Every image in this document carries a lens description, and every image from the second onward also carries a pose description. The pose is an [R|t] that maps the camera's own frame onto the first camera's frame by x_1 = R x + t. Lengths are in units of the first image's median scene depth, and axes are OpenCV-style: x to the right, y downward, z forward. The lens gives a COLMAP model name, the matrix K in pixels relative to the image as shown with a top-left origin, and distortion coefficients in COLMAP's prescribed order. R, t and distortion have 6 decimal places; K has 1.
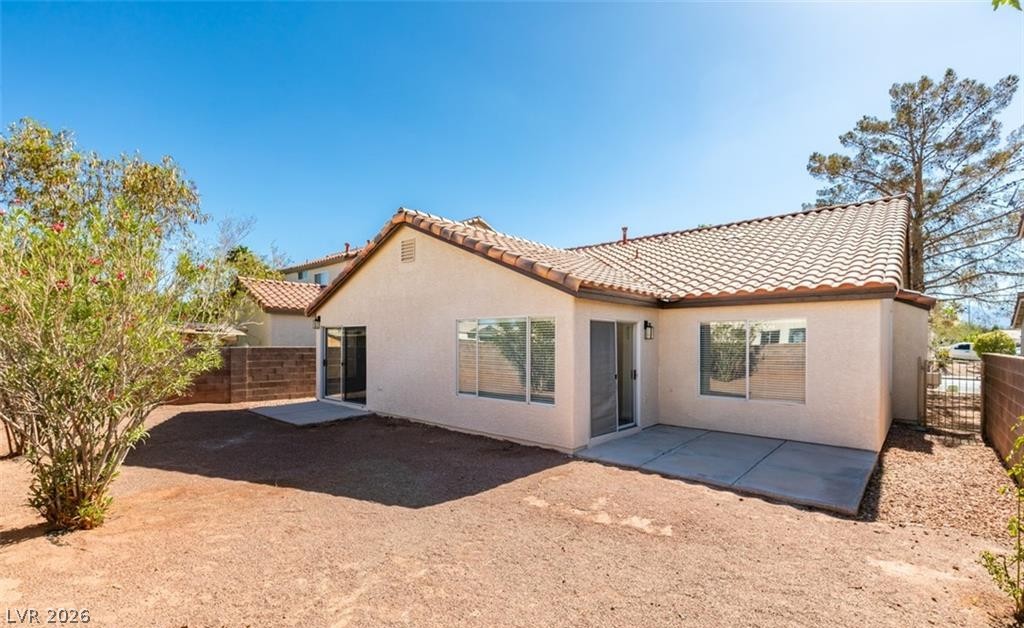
lens RADIAL K [[459.1, 0, 509.5], [0, 459.1, 344.8], [0, 0, 1]] dist [0.000650, -0.001199]
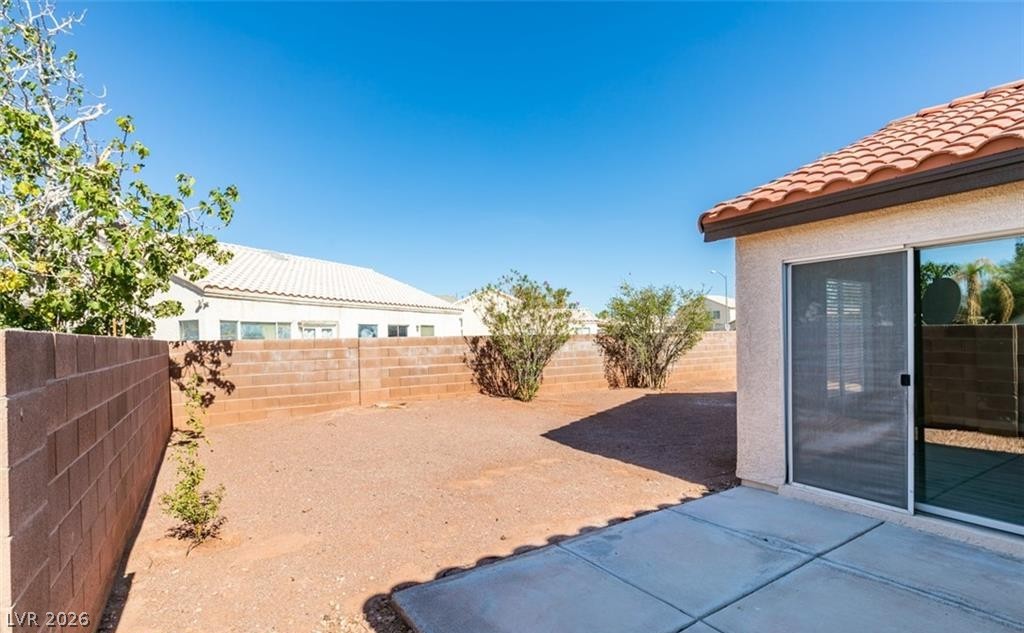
lens RADIAL K [[463.7, 0, 511.4], [0, 463.7, 343.0], [0, 0, 1]] dist [-0.002235, -0.000284]
pose [[-0.256946, 0.008097, -0.966392, 1.003158], [0.008339, 0.999946, 0.006161, 0.040023], [0.966390, -0.006475, -0.256999, 1.032661]]
